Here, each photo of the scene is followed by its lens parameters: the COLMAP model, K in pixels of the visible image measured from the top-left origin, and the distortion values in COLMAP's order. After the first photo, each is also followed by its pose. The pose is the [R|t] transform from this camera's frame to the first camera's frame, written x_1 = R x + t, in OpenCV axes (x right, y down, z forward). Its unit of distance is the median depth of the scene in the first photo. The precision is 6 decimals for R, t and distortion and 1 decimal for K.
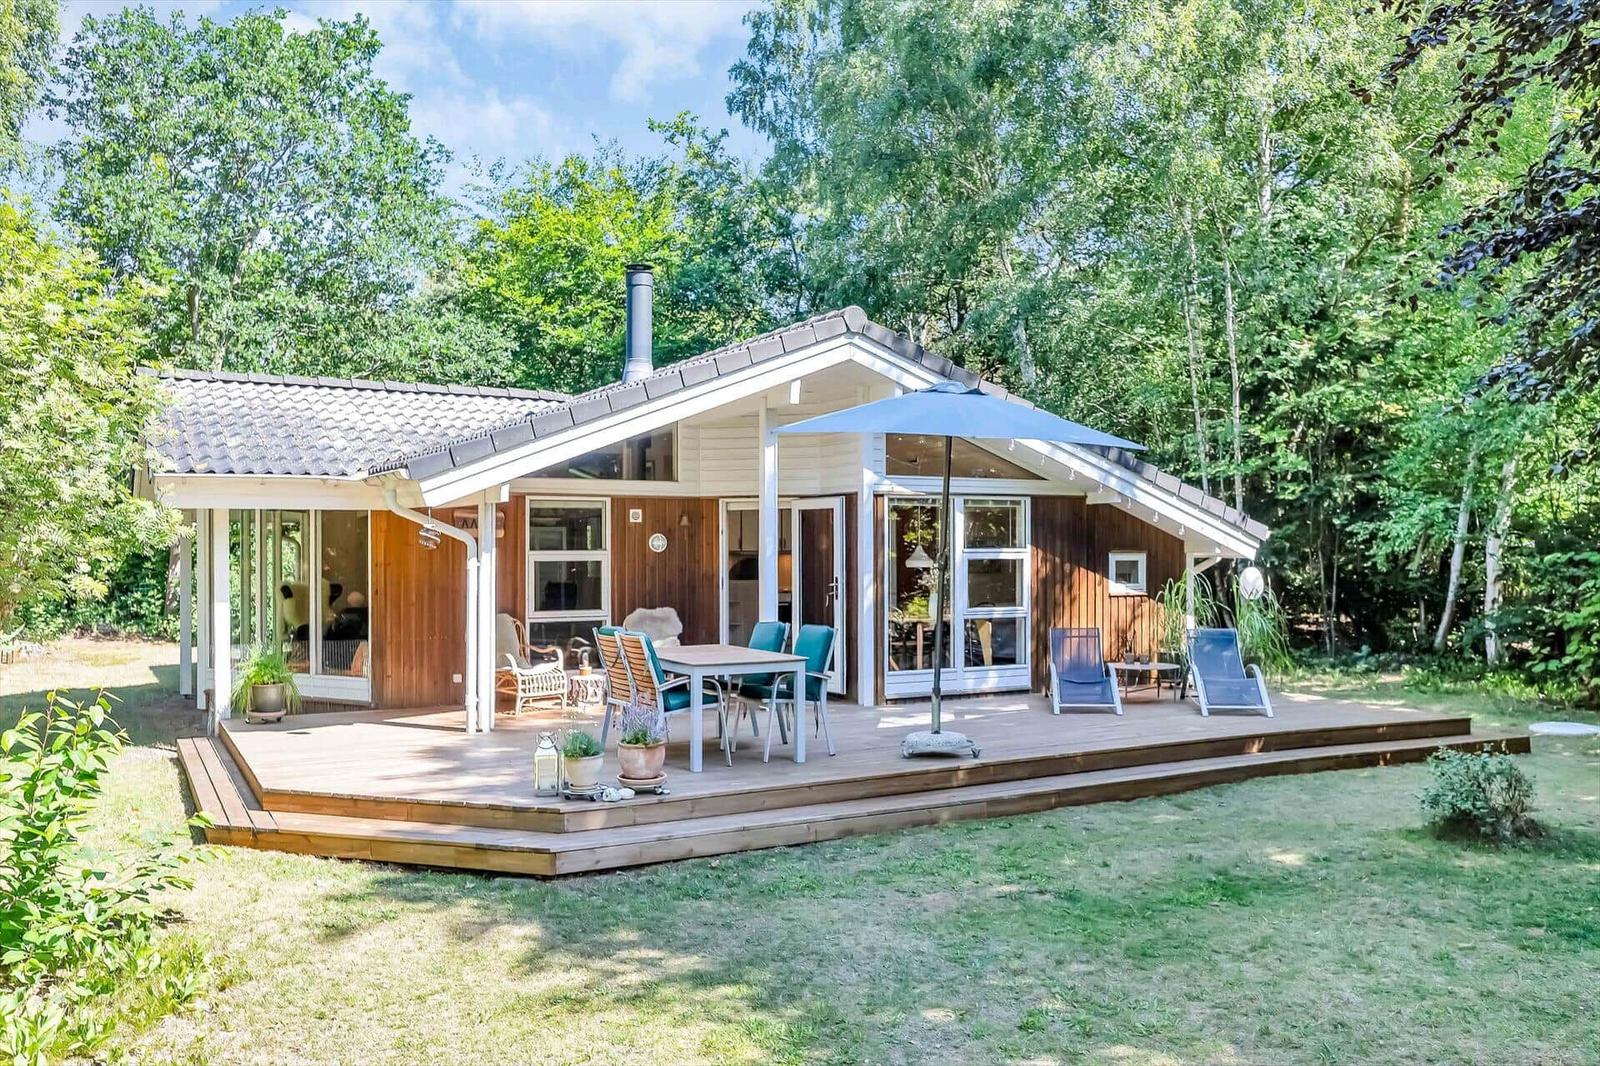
lens RADIAL K [[1453.3, 0, 859.7], [0, 1453.3, 478.6], [0, 0, 1]] dist [-0.007255, -0.001780]
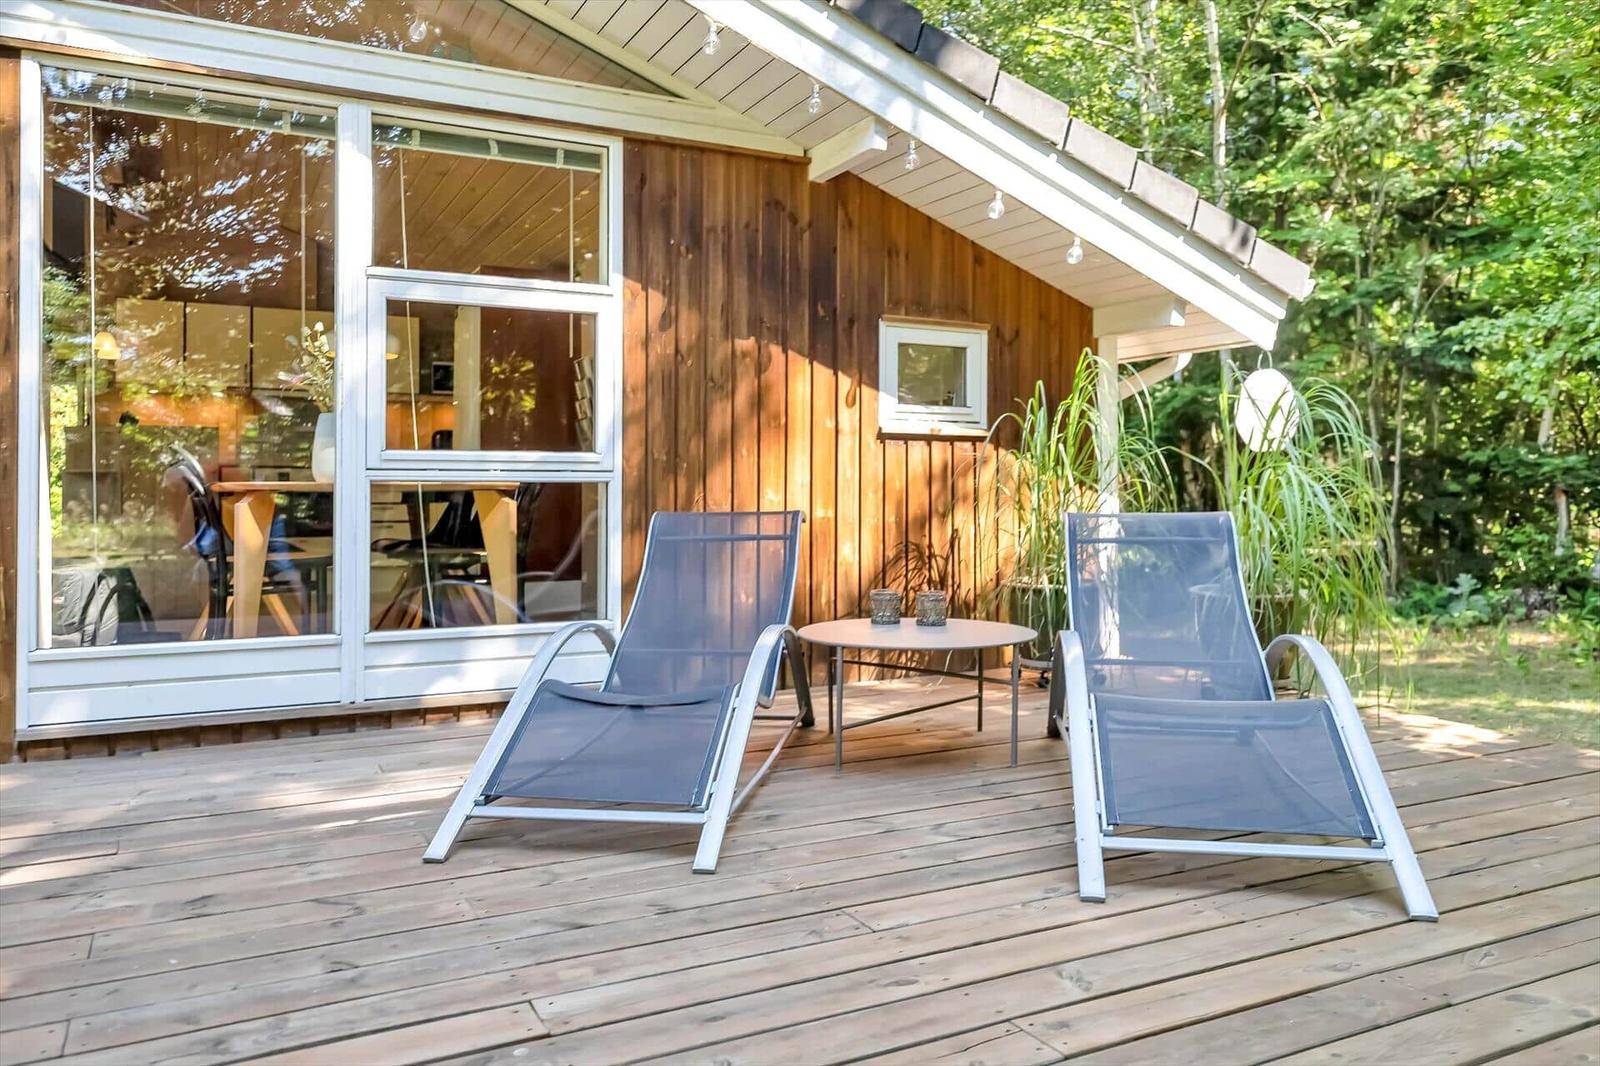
lens RADIAL K [[1178.0, 0, 800.2], [0, 1178.0, 487.8], [0, 0, 1]] dist [-0.001774, 0.000147]
pose [[0.996934, 0.000552, -0.078242, 0.182929], [0.002709, 0.999132, 0.041566, 0.085221], [0.078197, -0.041651, 0.996068, 0.726426]]
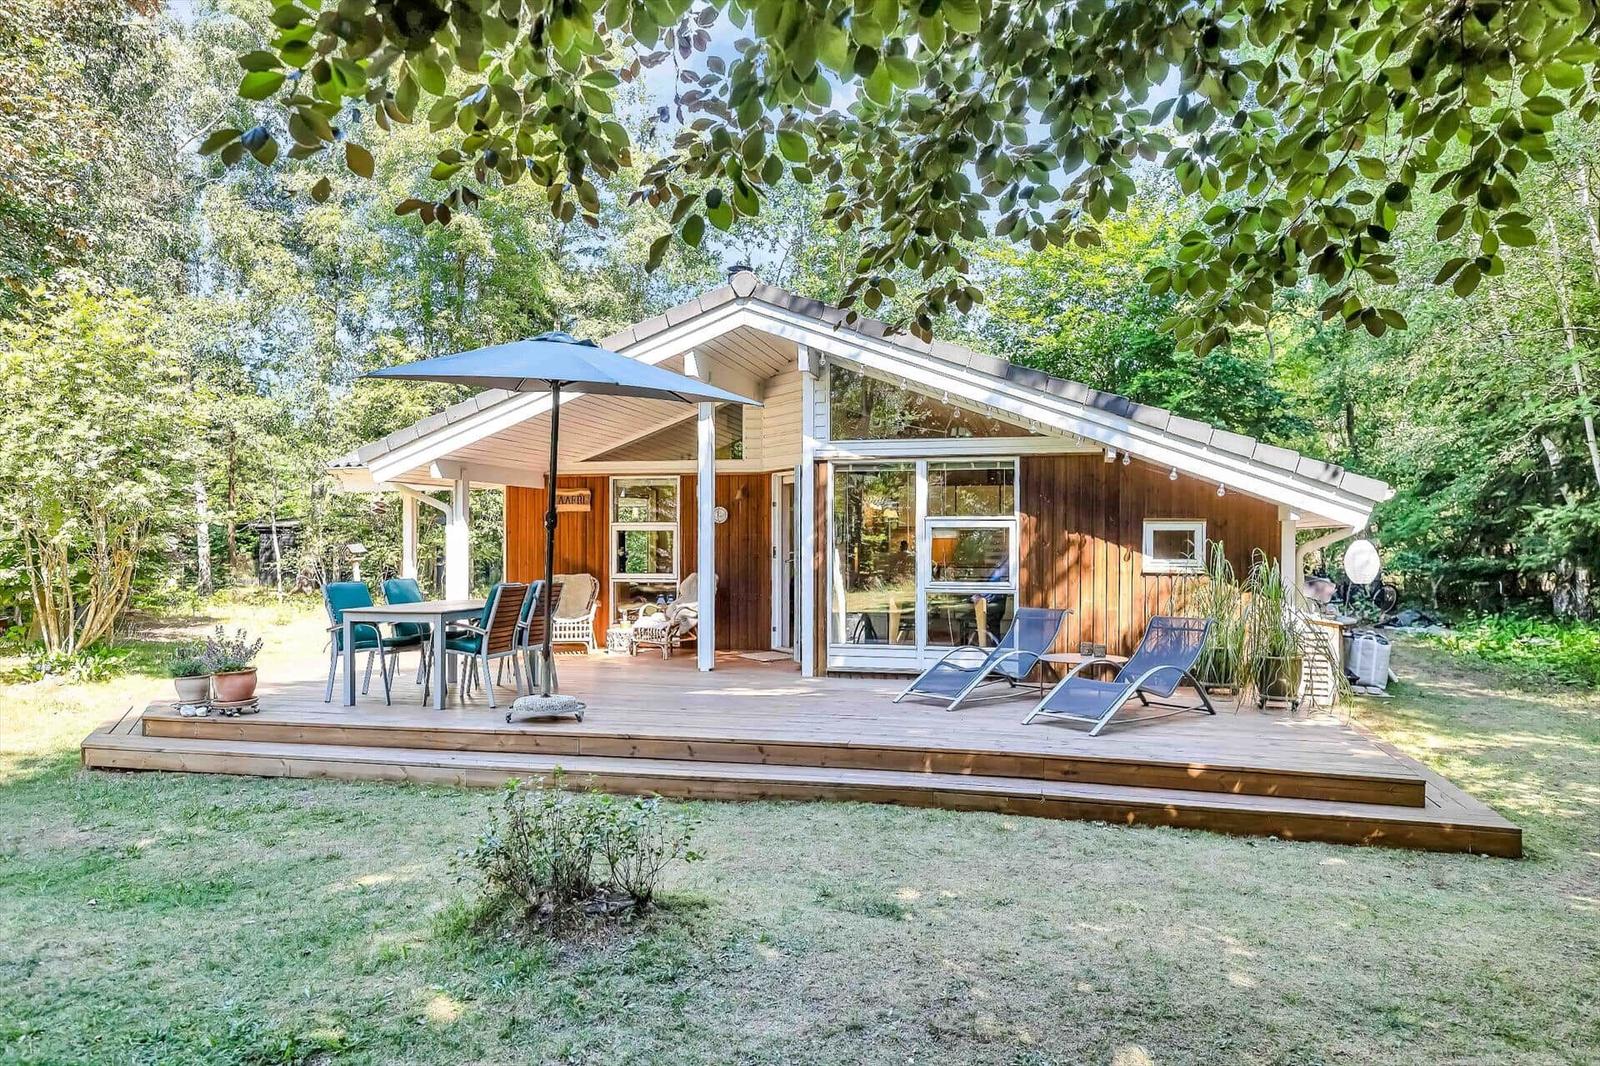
lens RADIAL K [[1127.6, 0, 800.0], [0, 1127.6, 533.0], [0, 0, 1]] dist [-0.003550, -0.000498]
pose [[0.691364, -0.002448, -0.722503, 0.520485], [0.030566, 0.999198, 0.025863, 0.037167], [0.721860, -0.039965, 0.690884, 0.439112]]
